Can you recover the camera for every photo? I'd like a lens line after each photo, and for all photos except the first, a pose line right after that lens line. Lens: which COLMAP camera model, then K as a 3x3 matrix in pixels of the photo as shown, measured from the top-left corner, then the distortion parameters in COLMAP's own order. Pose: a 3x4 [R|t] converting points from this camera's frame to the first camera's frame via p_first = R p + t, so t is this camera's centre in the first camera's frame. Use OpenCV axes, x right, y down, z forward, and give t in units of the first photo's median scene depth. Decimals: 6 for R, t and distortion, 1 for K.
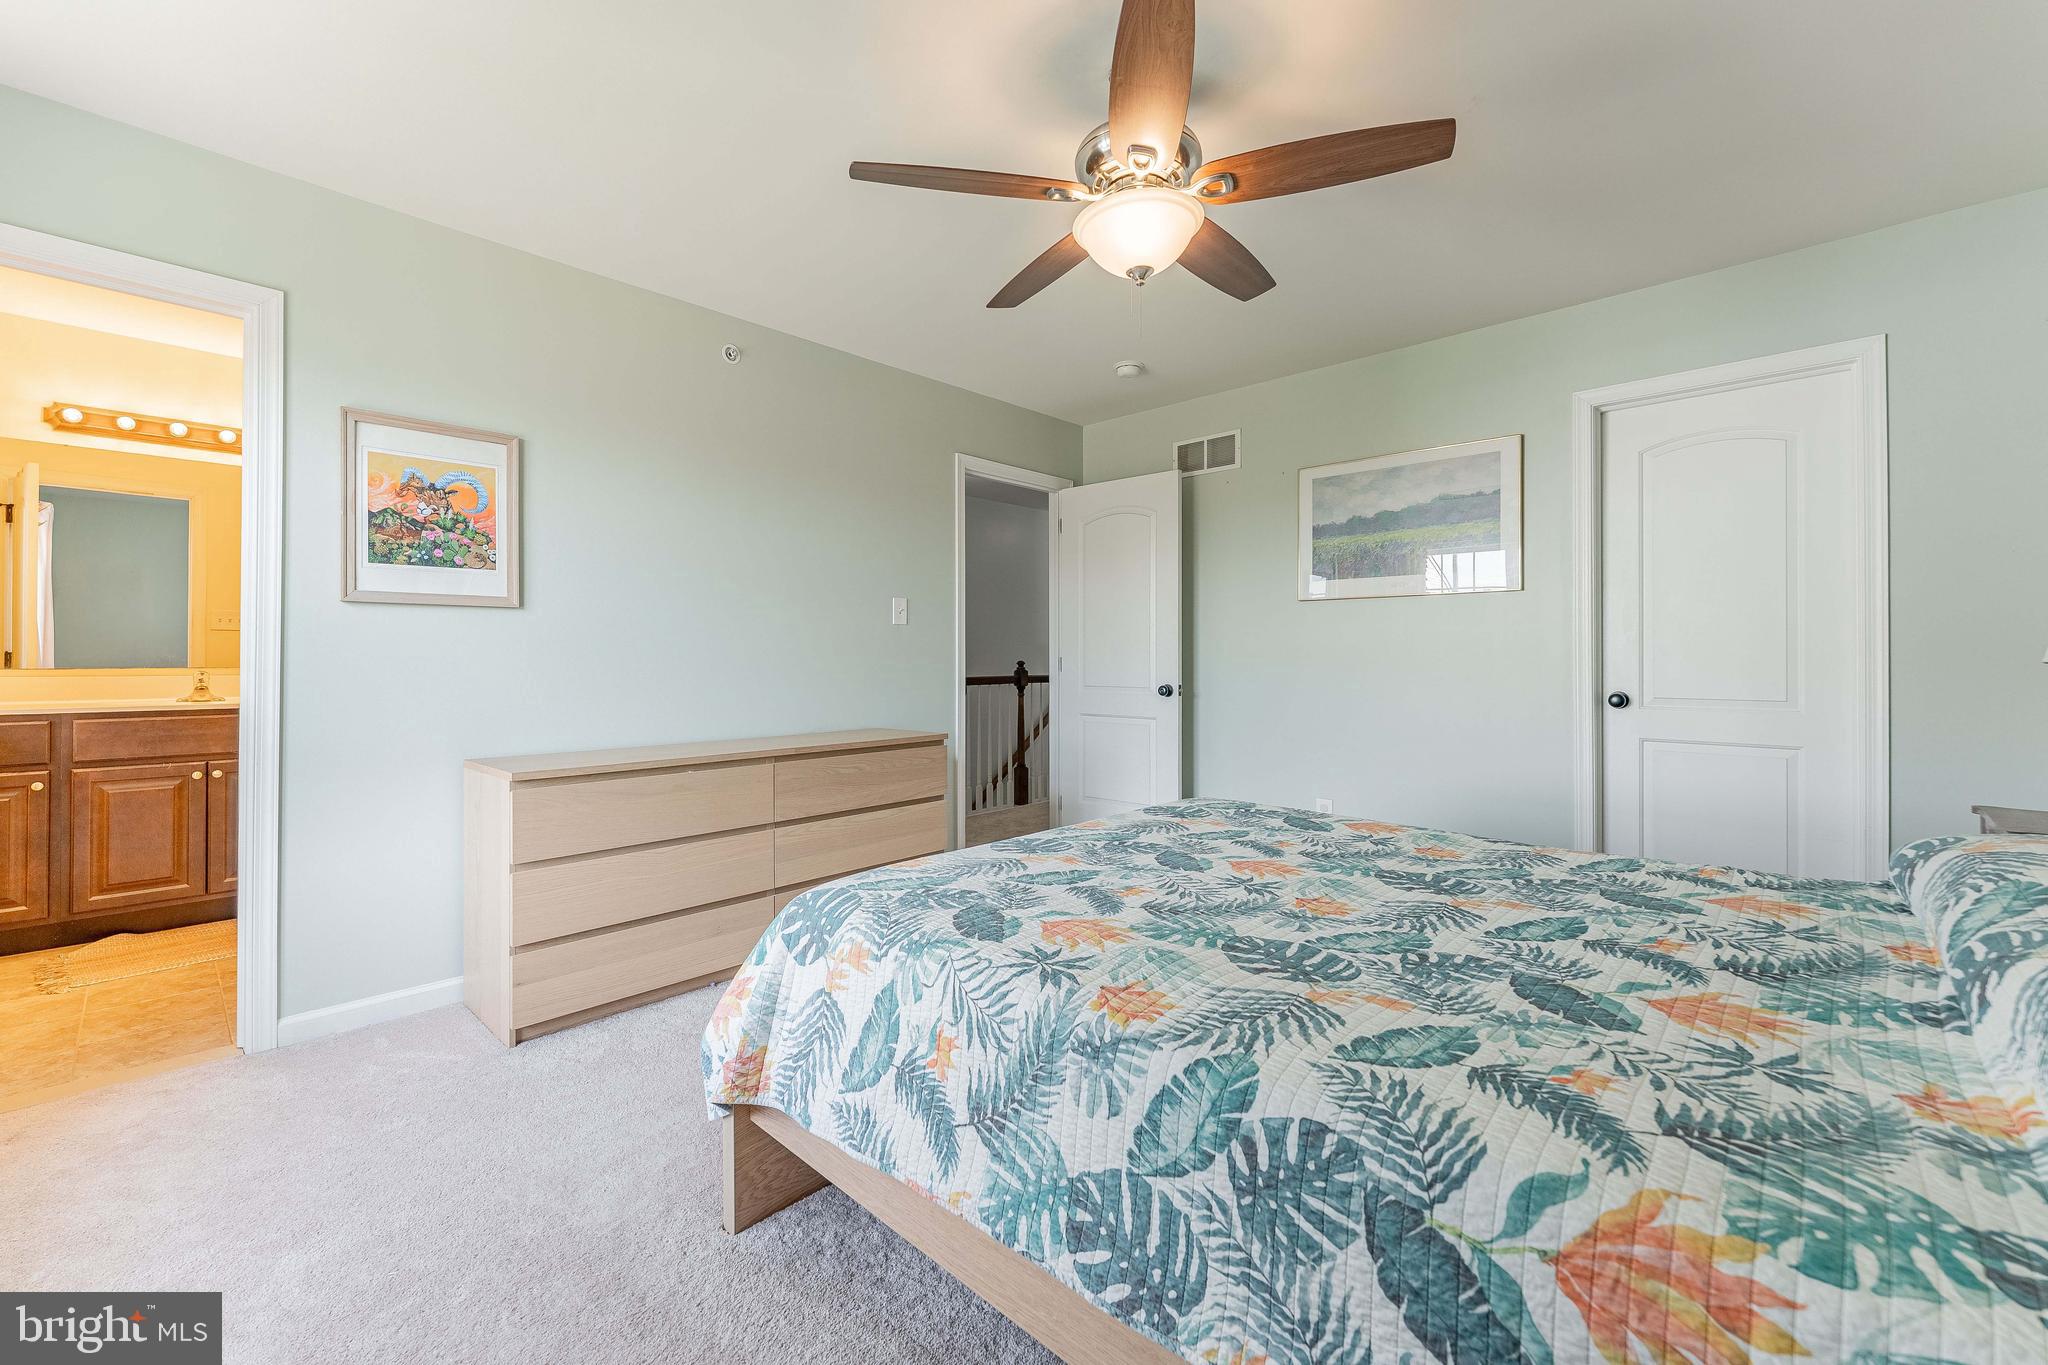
lens RADIAL K [[838.4, 0, 1035.4], [0, 838.4, 654.4], [0, 0, 1]] dist [-0.000478, -0.013357]
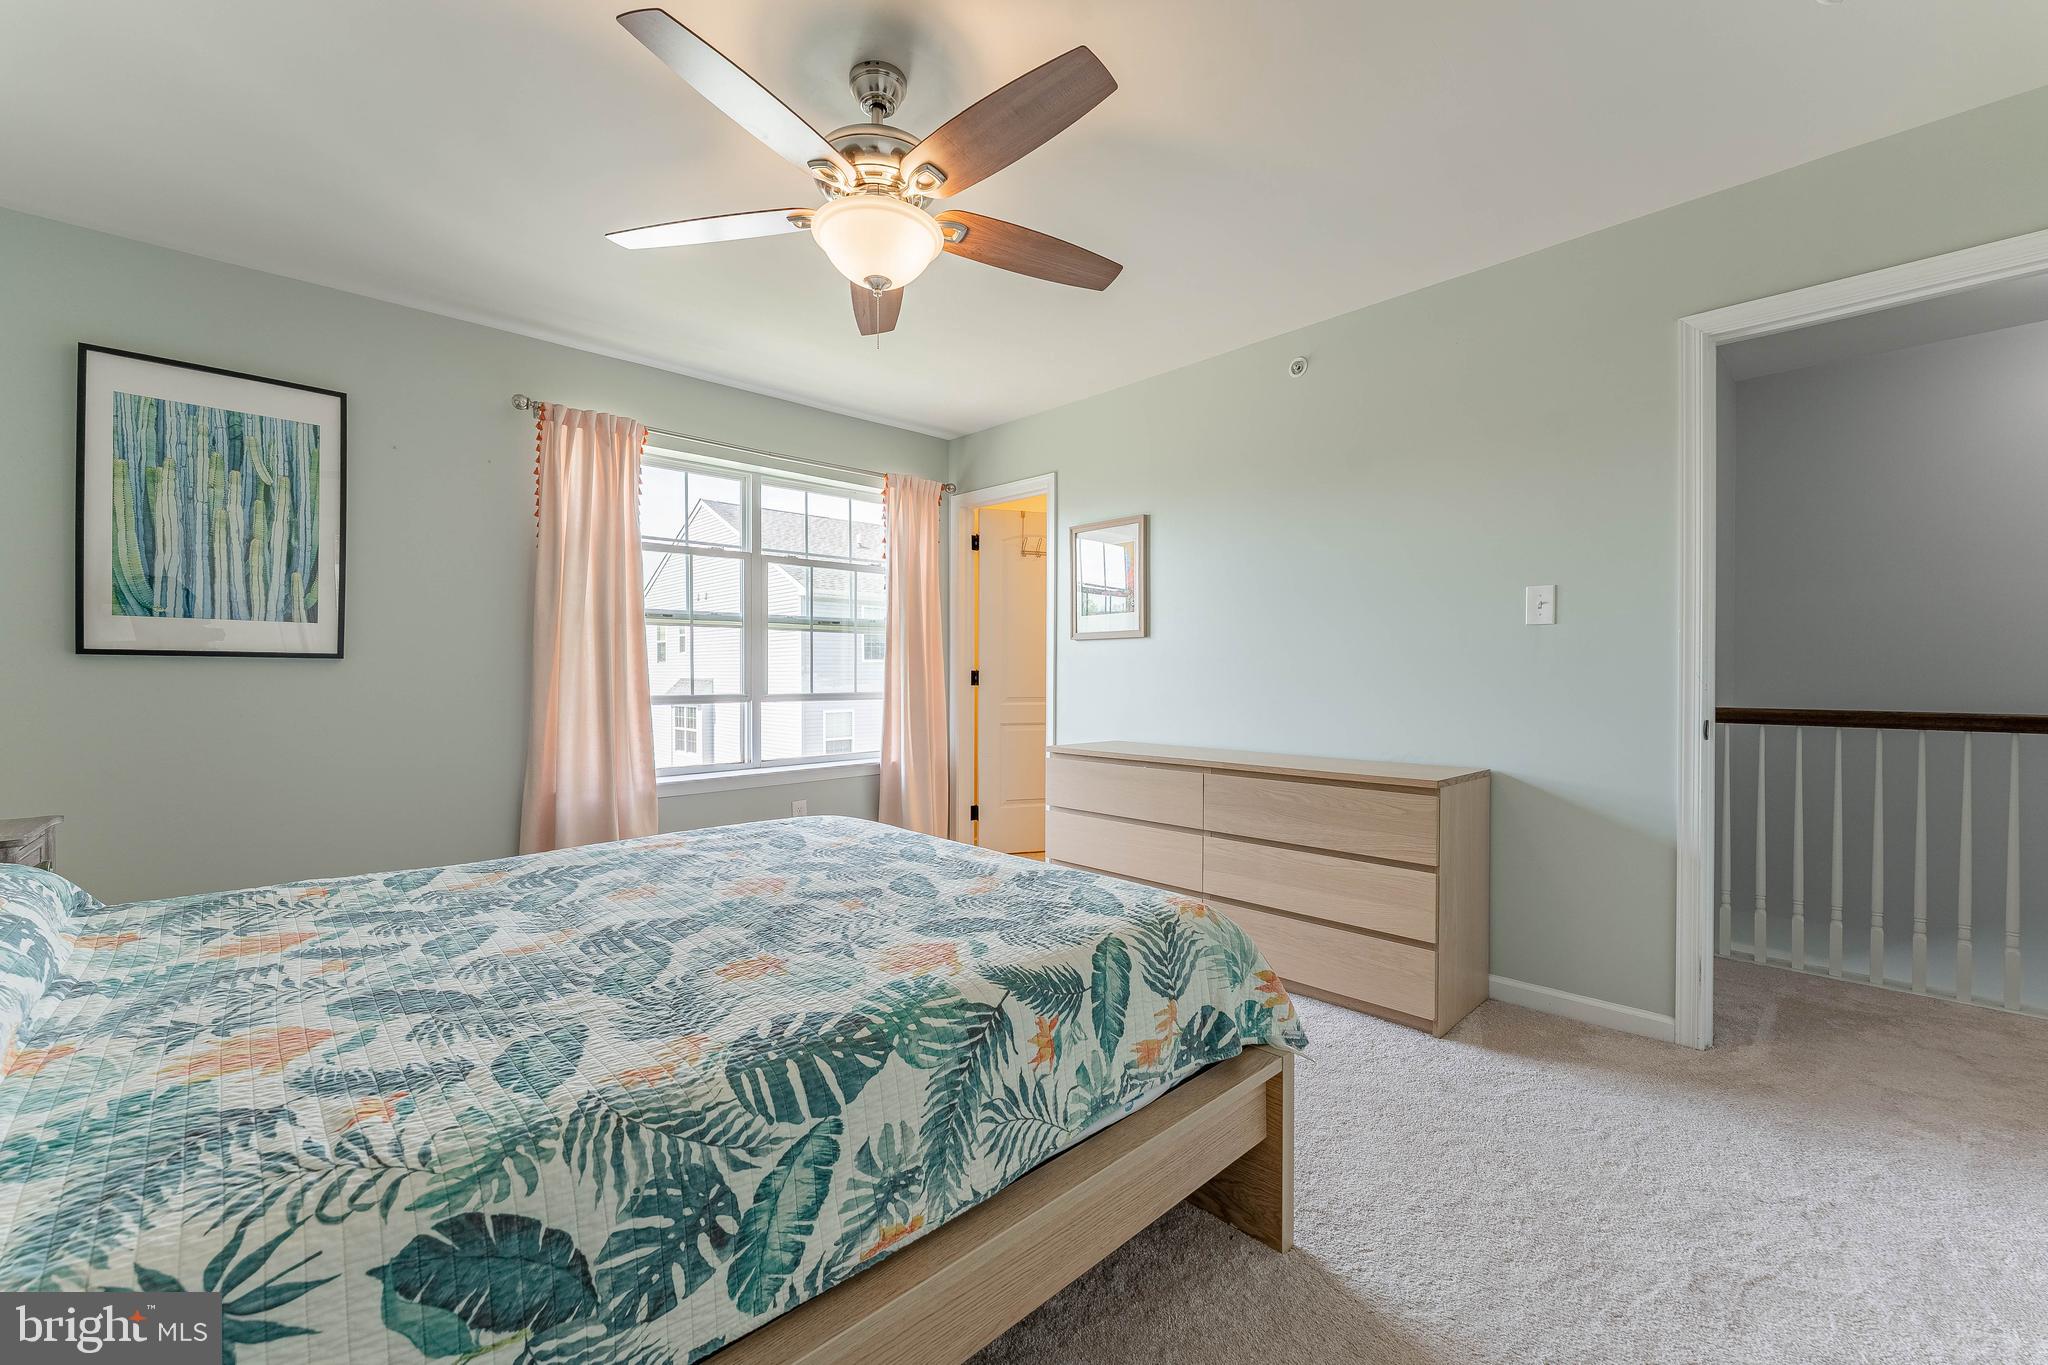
lens RADIAL K [[825.6, 0, 1007.2], [0, 825.6, 693.5], [0, 0, 1]] dist [-0.000642, -0.000157]
pose [[-0.076613, 0.028964, -0.996640, 1.485608], [0.006041, 0.999573, 0.028584, -0.002324], [0.997043, -0.003831, -0.076755, 1.697569]]
